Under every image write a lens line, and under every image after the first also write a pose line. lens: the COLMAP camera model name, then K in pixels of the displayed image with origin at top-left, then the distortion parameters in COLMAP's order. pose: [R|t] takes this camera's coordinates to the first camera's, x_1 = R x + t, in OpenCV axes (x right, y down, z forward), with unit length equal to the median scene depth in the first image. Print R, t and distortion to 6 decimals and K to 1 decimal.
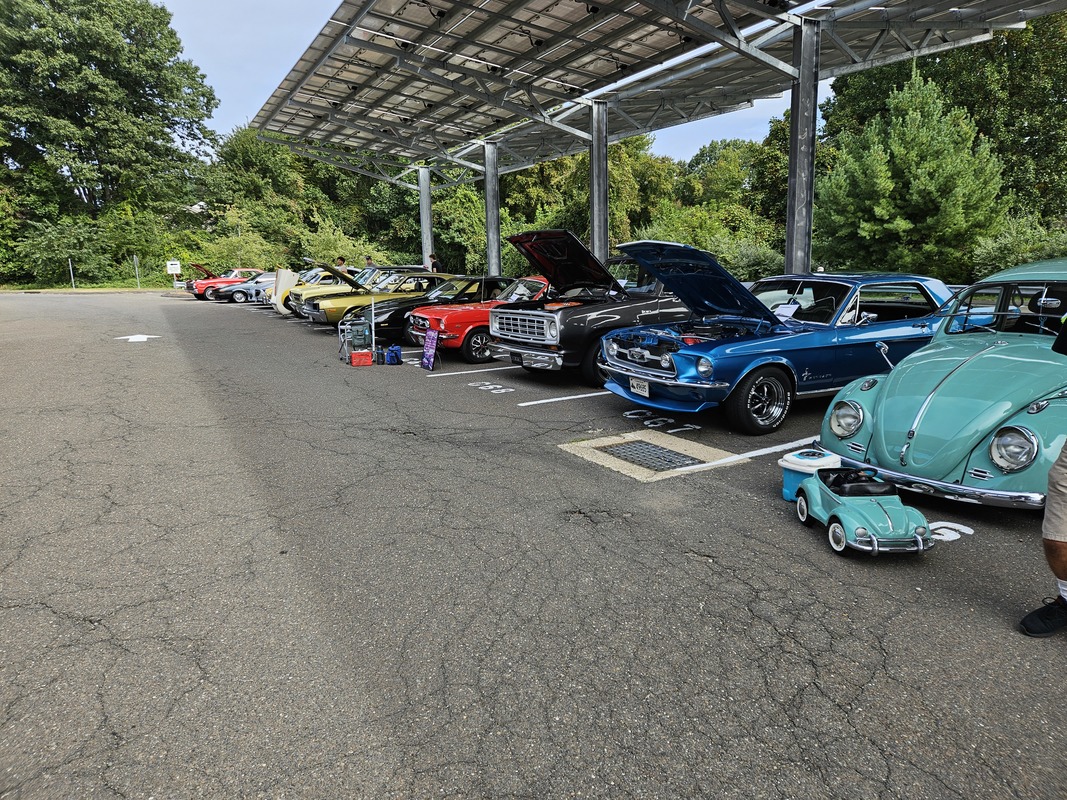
lens RADIAL K [[700.5, 0, 517.7], [0, 700.5, 404.1], [0, 0, 1]] dist [0.076968, -0.063394]
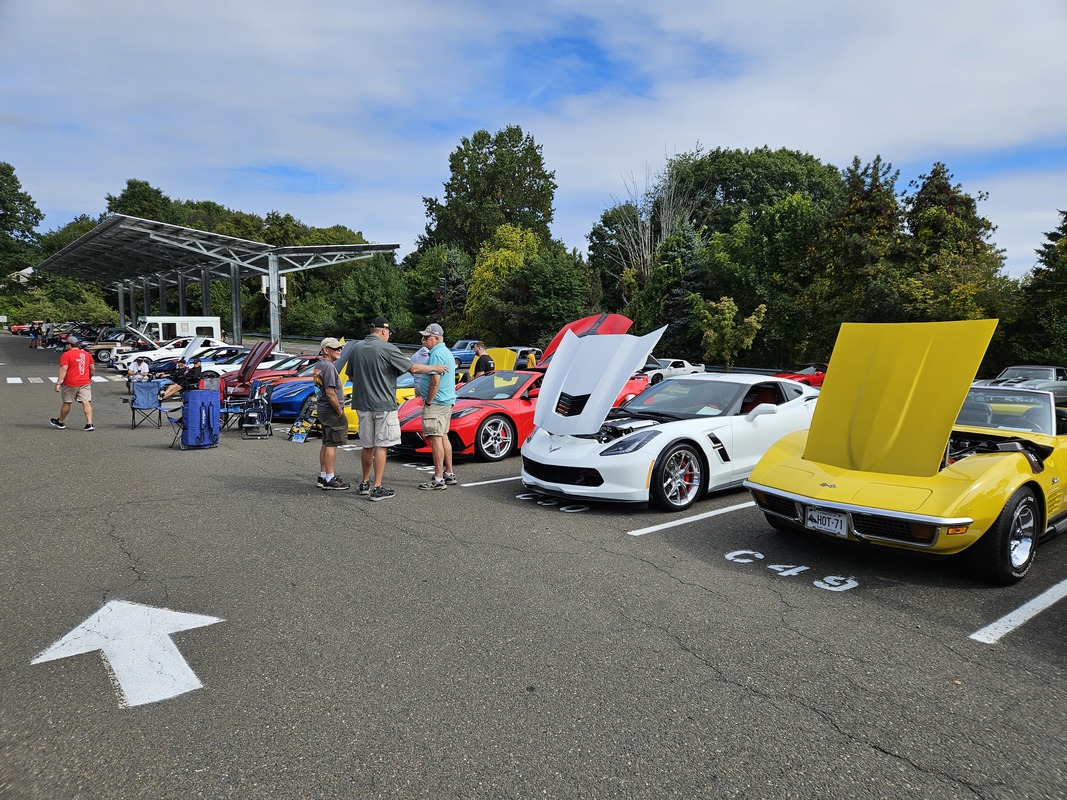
lens RADIAL K [[700.5, 0, 533.6], [0, 700.5, 402.2], [0, 0, 1]] dist [0.076968, -0.063394]
pose [[0.983371, 0.016865, 0.180826, 0.455249], [-0.001671, 0.996477, -0.083852, 0.151232], [-0.181603, 0.082156, 0.979934, -0.893299]]
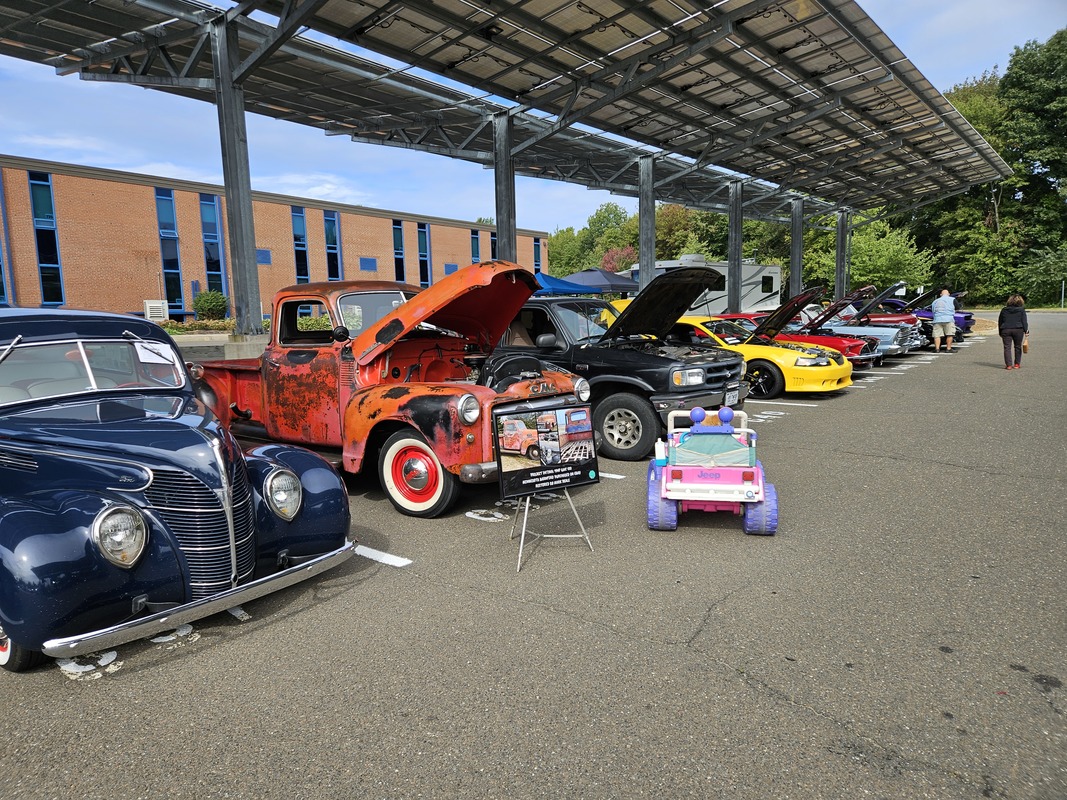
lens RADIAL K [[700.5, 0, 514.5], [0, 700.5, 410.1], [0, 0, 1]] dist [0.076968, -0.063394]
pose [[0.382498, 0.130335, -0.914717, 0.073748], [-0.150451, 0.985574, 0.077518, 0.029931], [0.911625, 0.107970, 0.396589, -0.163378]]
